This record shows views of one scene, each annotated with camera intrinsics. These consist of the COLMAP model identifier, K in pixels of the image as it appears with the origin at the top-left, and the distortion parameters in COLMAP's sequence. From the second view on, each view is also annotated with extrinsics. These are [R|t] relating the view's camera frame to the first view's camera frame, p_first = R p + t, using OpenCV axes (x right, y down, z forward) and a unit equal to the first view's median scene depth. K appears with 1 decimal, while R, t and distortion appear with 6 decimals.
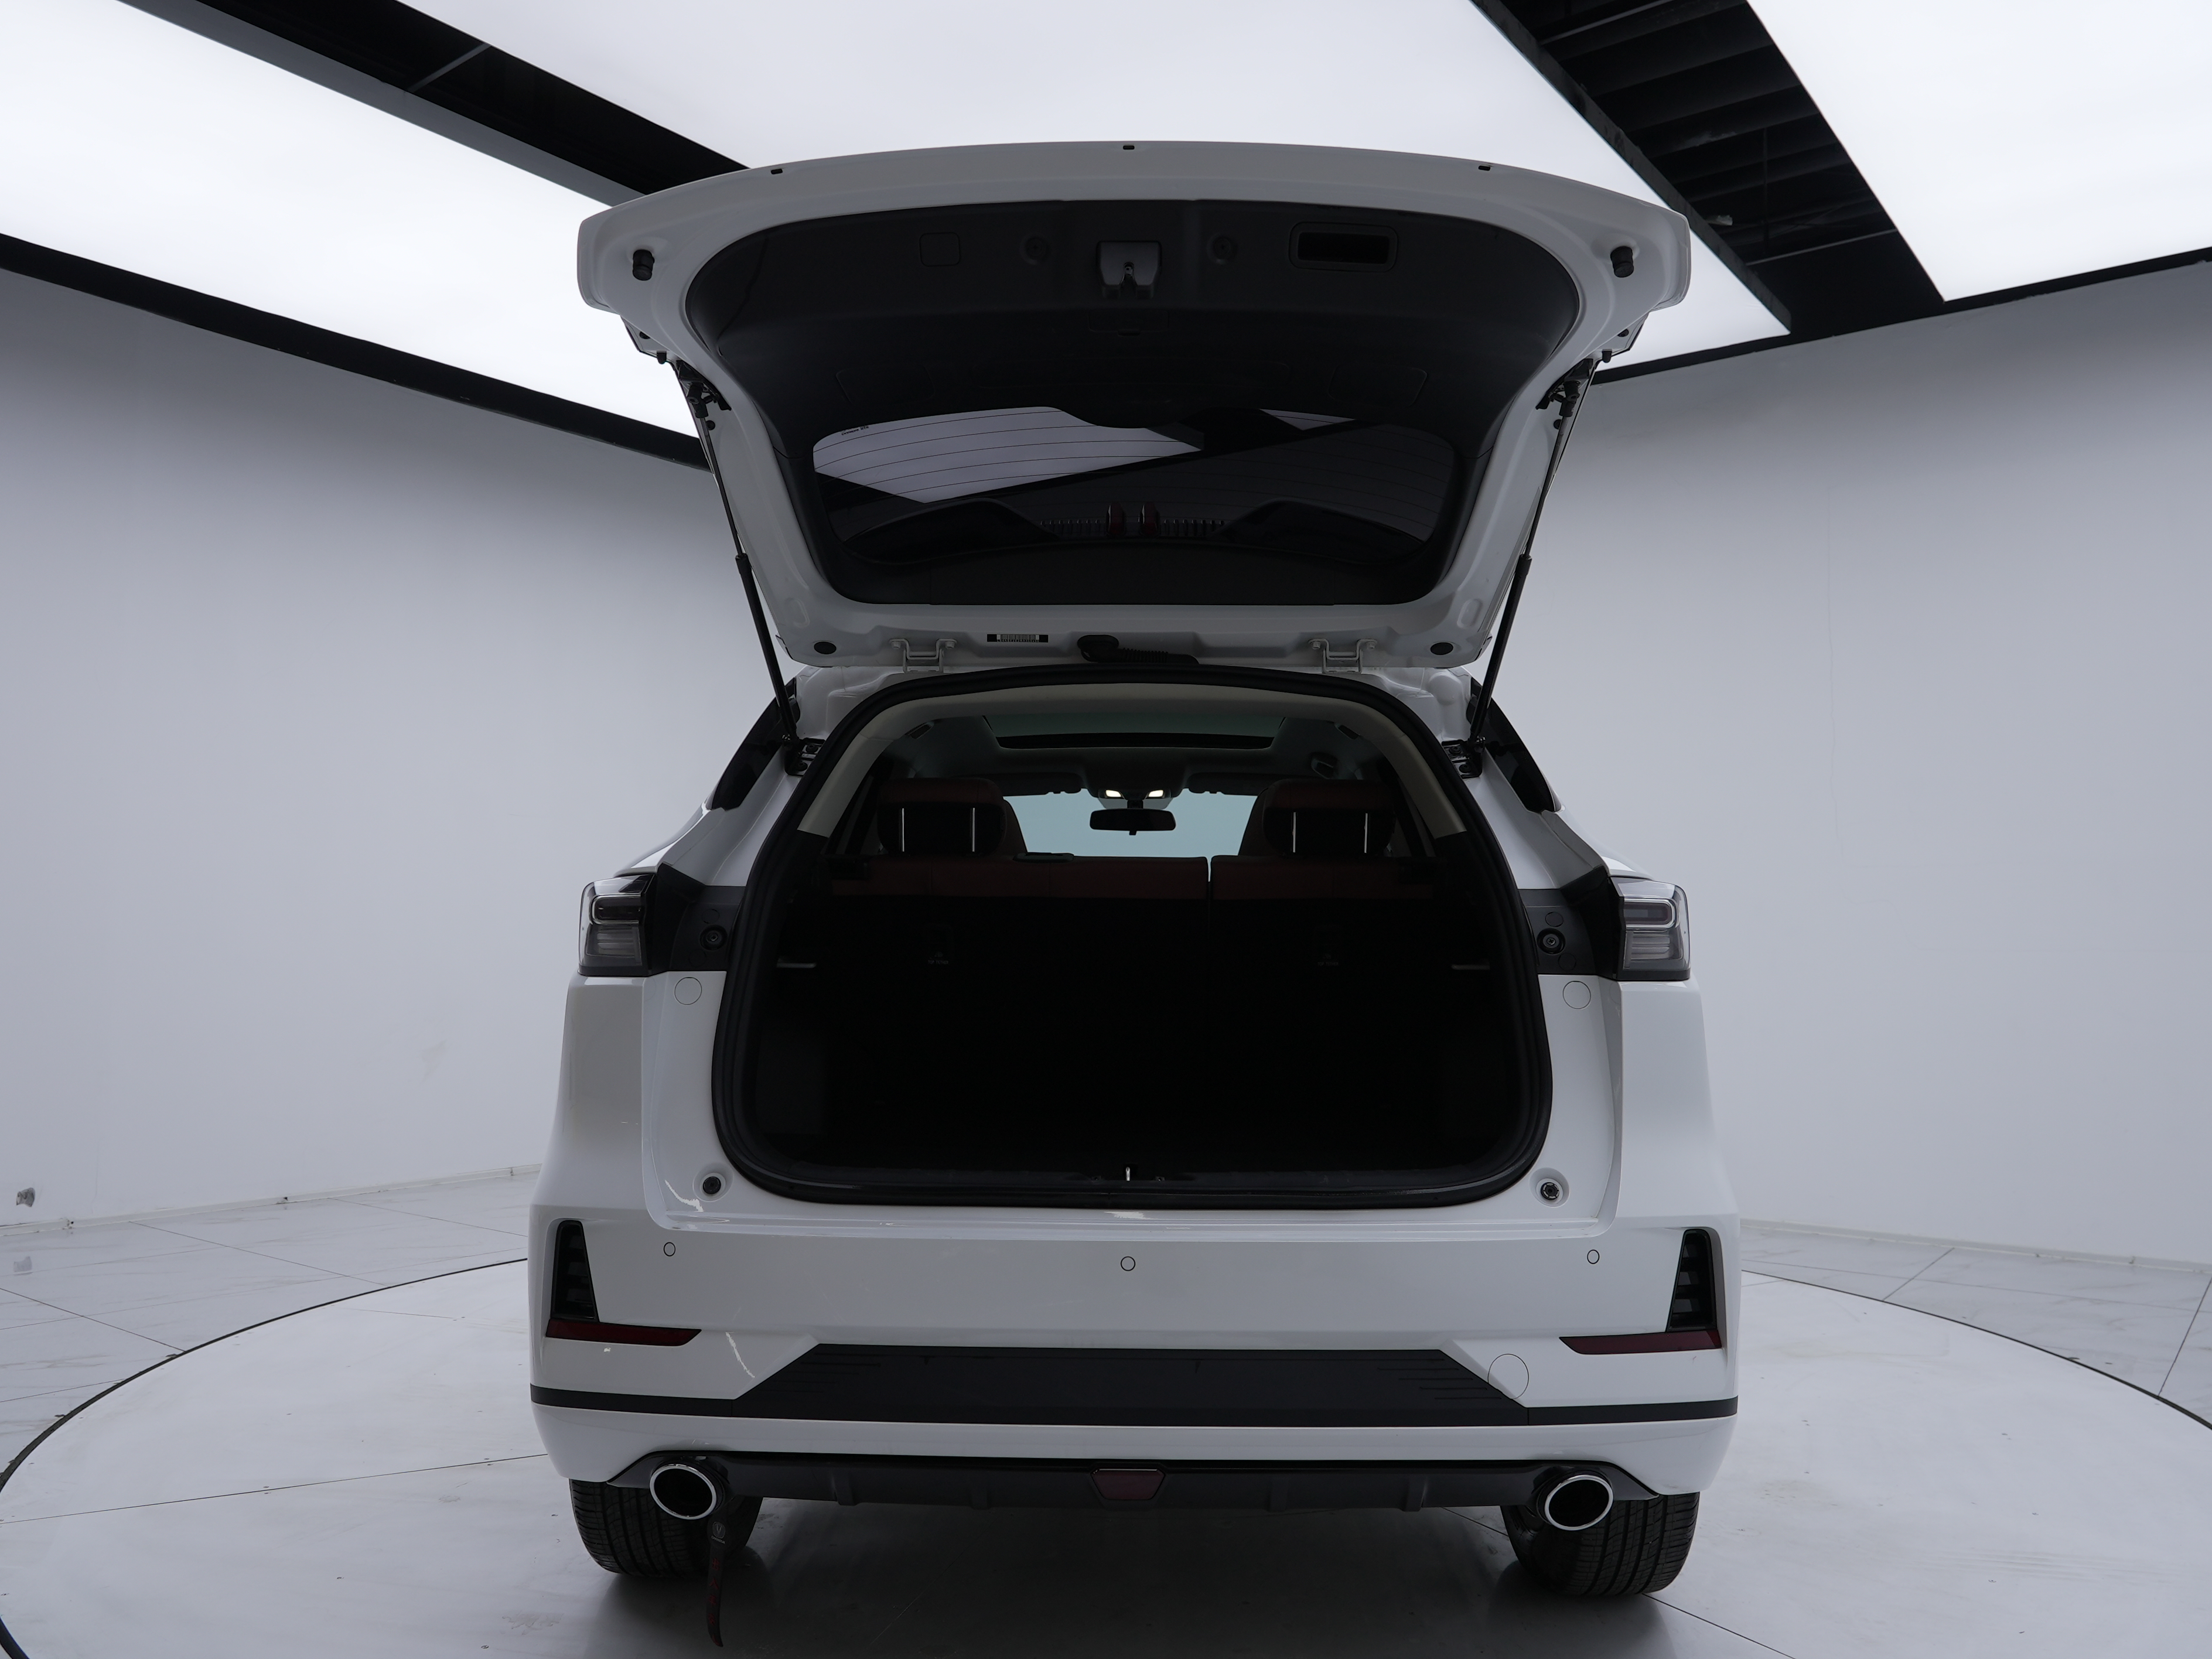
lens RADIAL K [[1653.1, 0, 1104.2], [0, 1653.1, 831.3], [0, 0, 1]] dist [0.009230, 0.005685]
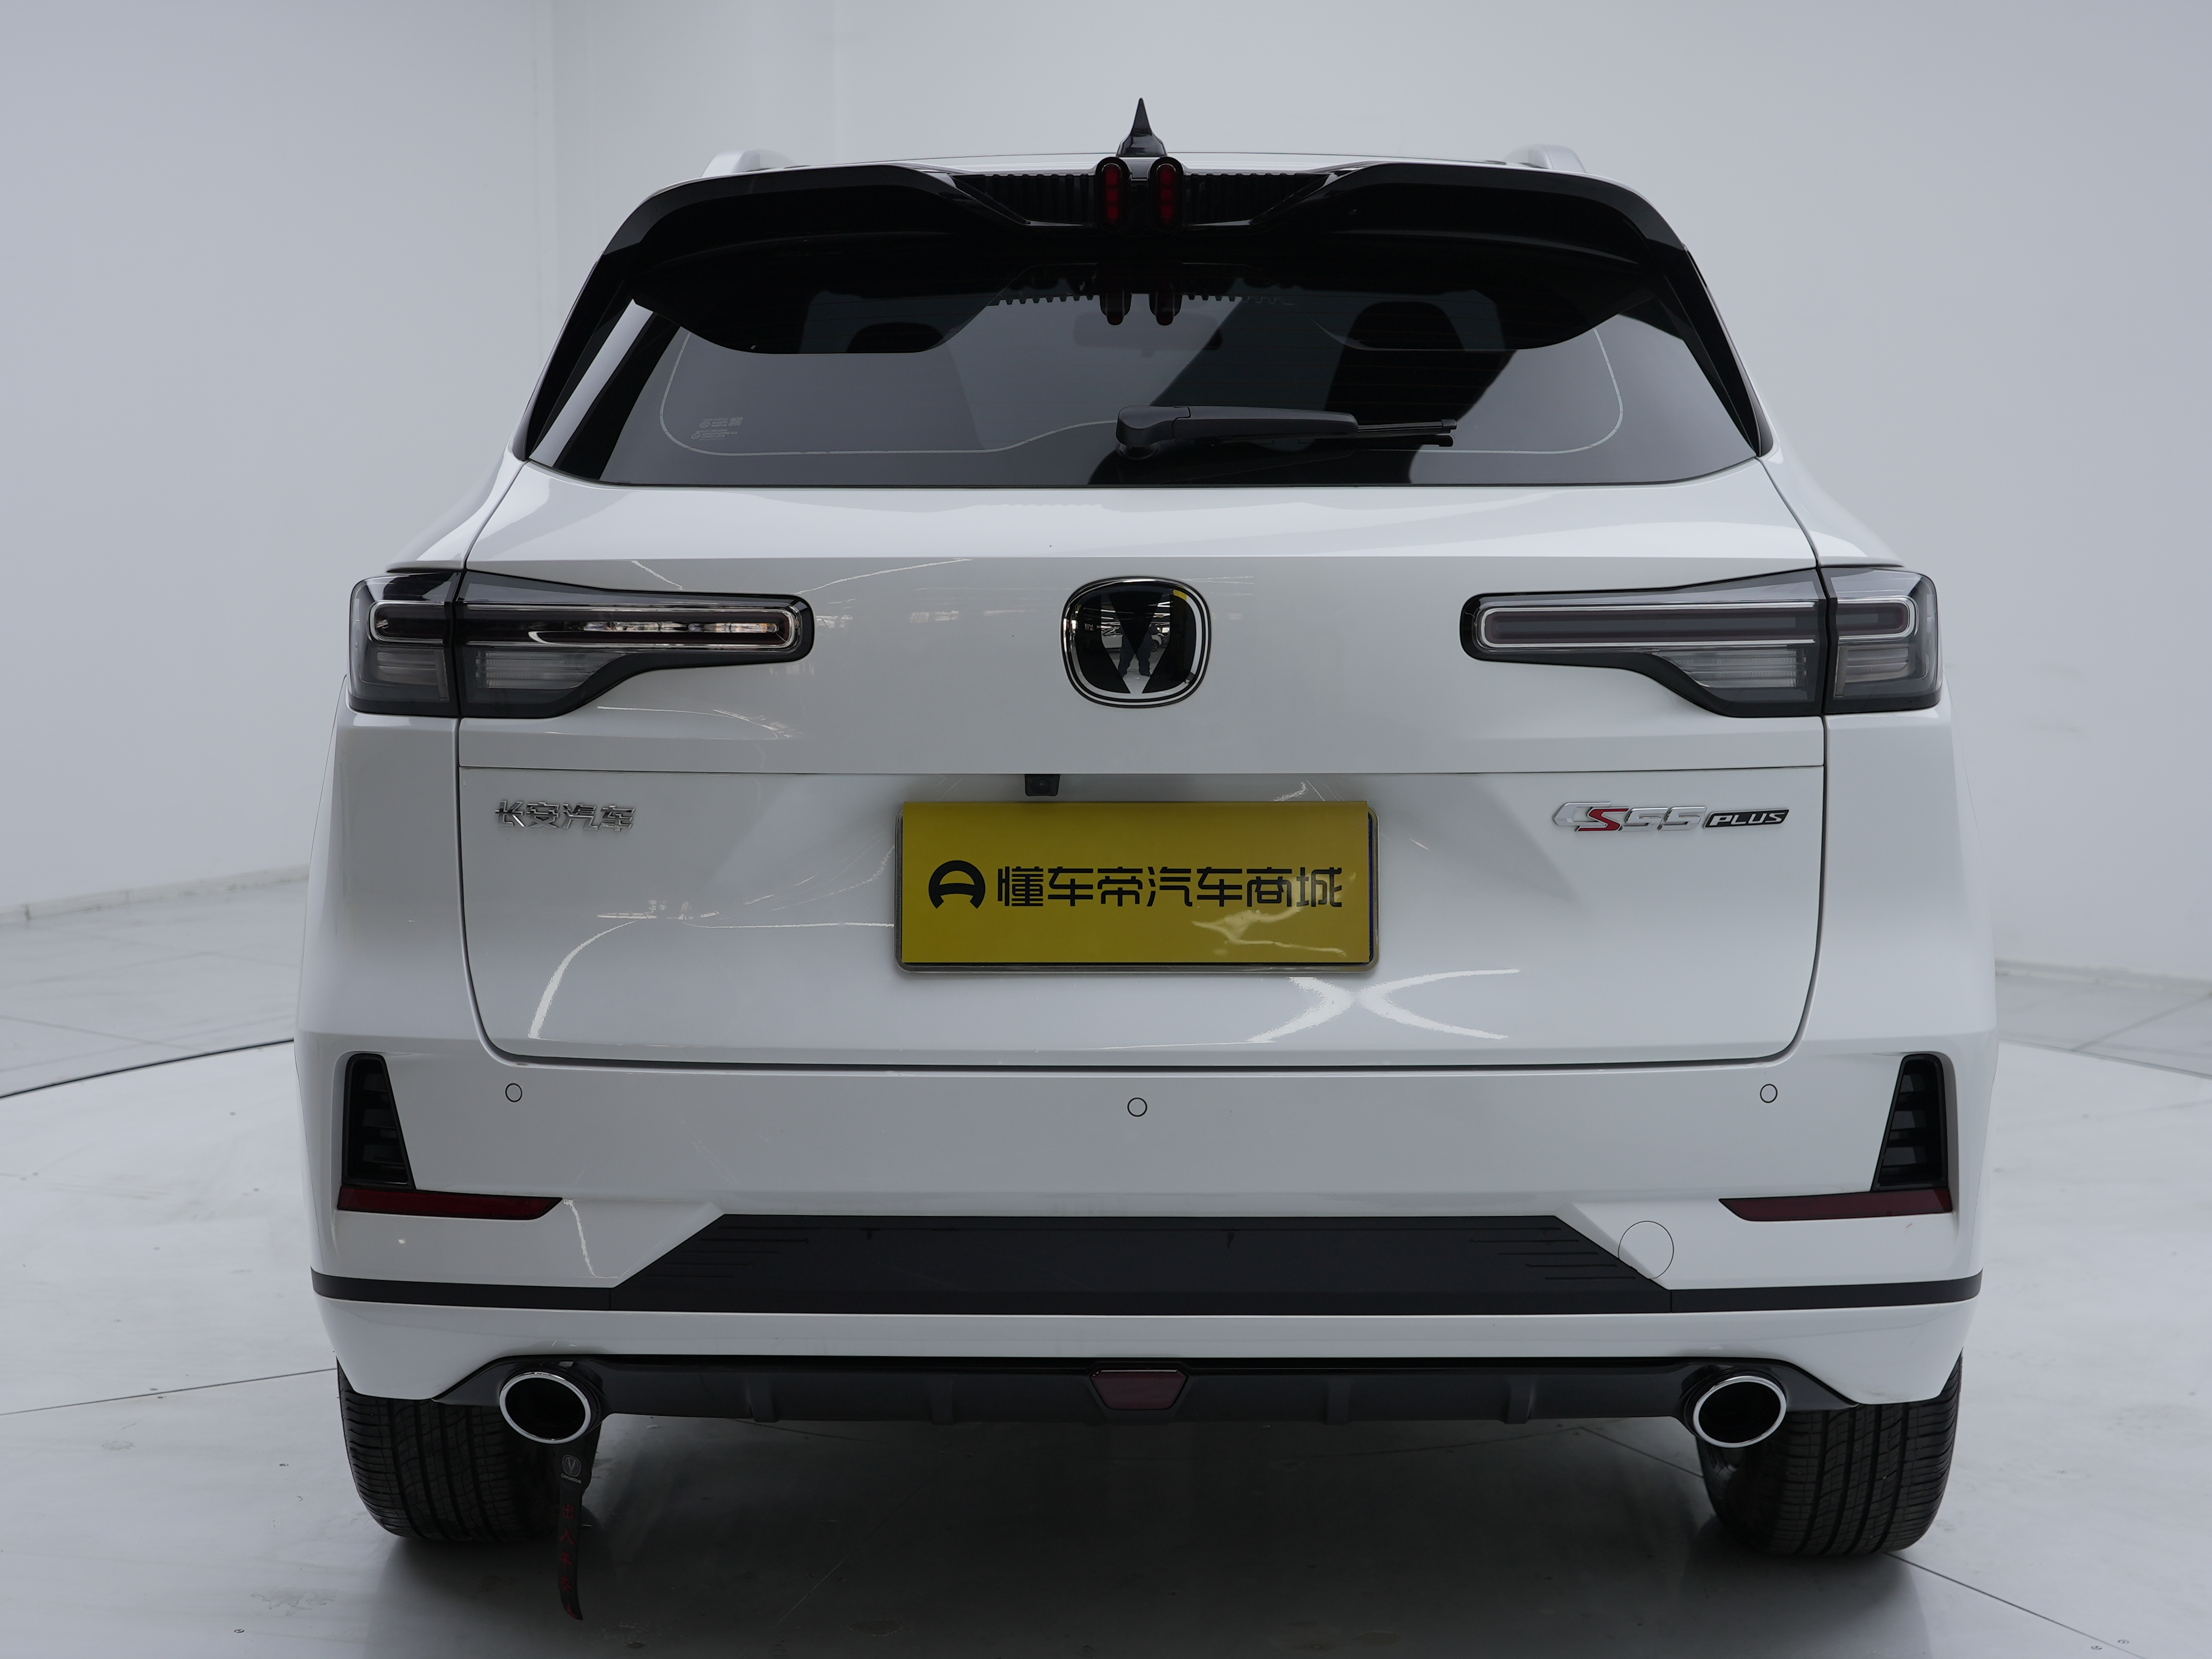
lens RADIAL K [[3122.1, 0, 1128.9], [0, 3122.1, 791.5], [0, 0, 1]] dist [0.149032, 0.000000]
pose [[0.999939, -0.006834, 0.008671, -0.000642], [0.005253, 0.985293, 0.170795, -0.111668], [-0.009711, -0.170739, 0.985268, -0.340572]]
